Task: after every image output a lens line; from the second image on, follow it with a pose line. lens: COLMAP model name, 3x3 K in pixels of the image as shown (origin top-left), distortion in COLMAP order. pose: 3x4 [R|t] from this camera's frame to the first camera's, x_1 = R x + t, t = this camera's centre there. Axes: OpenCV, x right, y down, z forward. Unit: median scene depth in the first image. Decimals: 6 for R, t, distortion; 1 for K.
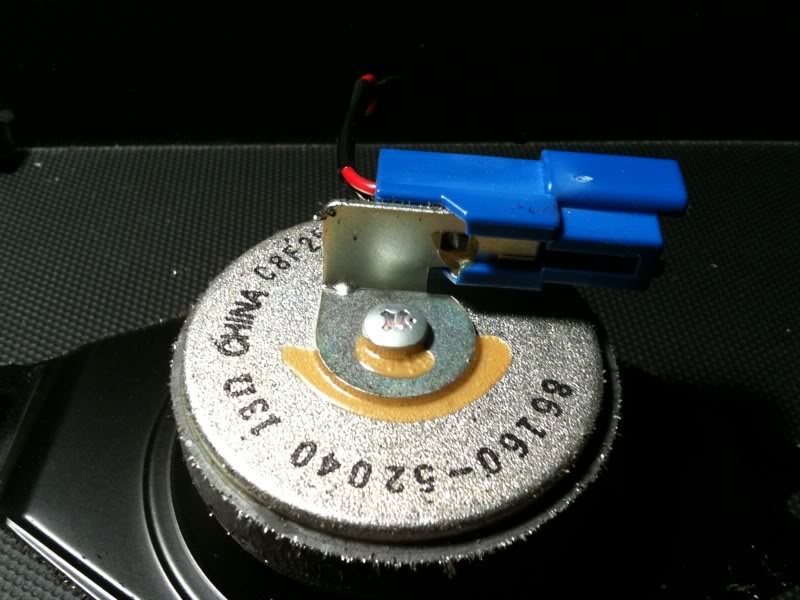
lens RADIAL K [[862.8, 0, 400.0], [0, 862.8, 303.0], [0, 0, 1]] dist [0.063122, 0.000000]
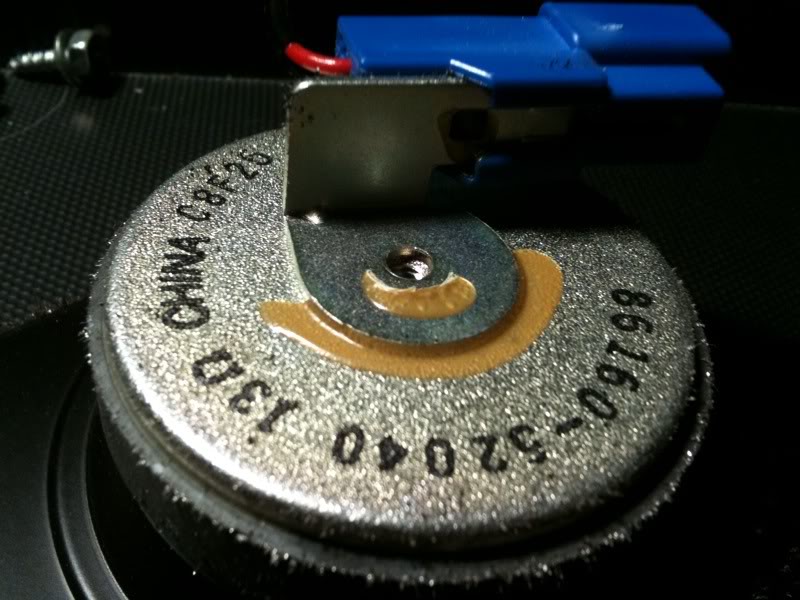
lens RADIAL K [[862.8, 0, 399.0], [0, 862.8, 296.1], [0, 0, 1]] dist [0.063122, 0.000000]
pose [[0.956110, -0.157452, 0.247109, -0.199824], [0.159568, 0.987119, 0.011572, 0.054768], [-0.245748, 0.028366, 0.968919, 0.314174]]
